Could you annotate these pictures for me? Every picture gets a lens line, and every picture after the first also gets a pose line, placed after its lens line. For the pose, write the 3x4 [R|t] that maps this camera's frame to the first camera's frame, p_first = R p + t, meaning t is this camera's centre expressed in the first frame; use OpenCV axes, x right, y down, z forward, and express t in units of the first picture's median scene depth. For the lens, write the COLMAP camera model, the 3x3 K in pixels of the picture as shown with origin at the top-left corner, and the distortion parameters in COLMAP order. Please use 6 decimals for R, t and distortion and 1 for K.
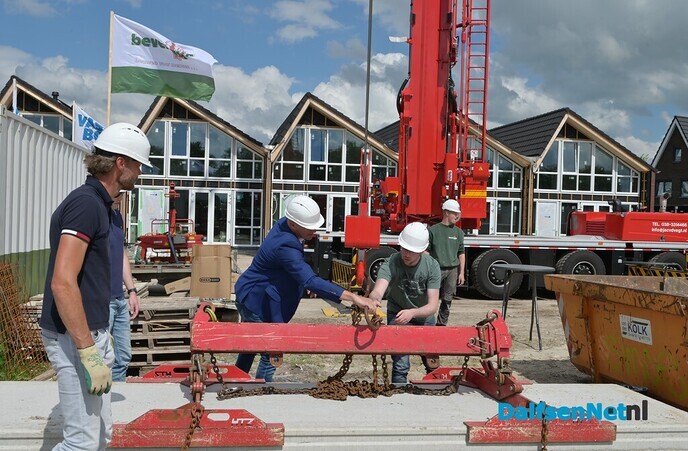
lens RADIAL K [[1043.5, 0, 344.2], [0, 1043.5, 225.4], [0, 0, 1]] dist [-0.126491, 0.000000]
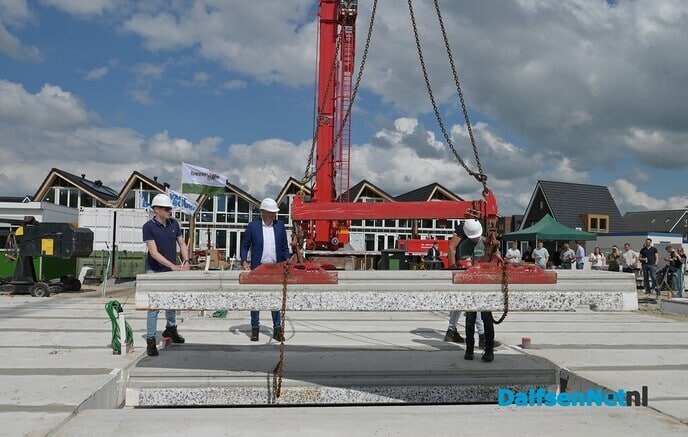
lens RADIAL K [[548.1, 0, 338.9], [0, 548.1, 236.9], [0, 0, 1]] dist [-0.054229, 0.012598]
pose [[0.990693, -0.006548, -0.135955, 0.193925], [0.003038, 0.999657, -0.026007, 0.004674], [0.136078, 0.025352, 0.990374, 0.058029]]
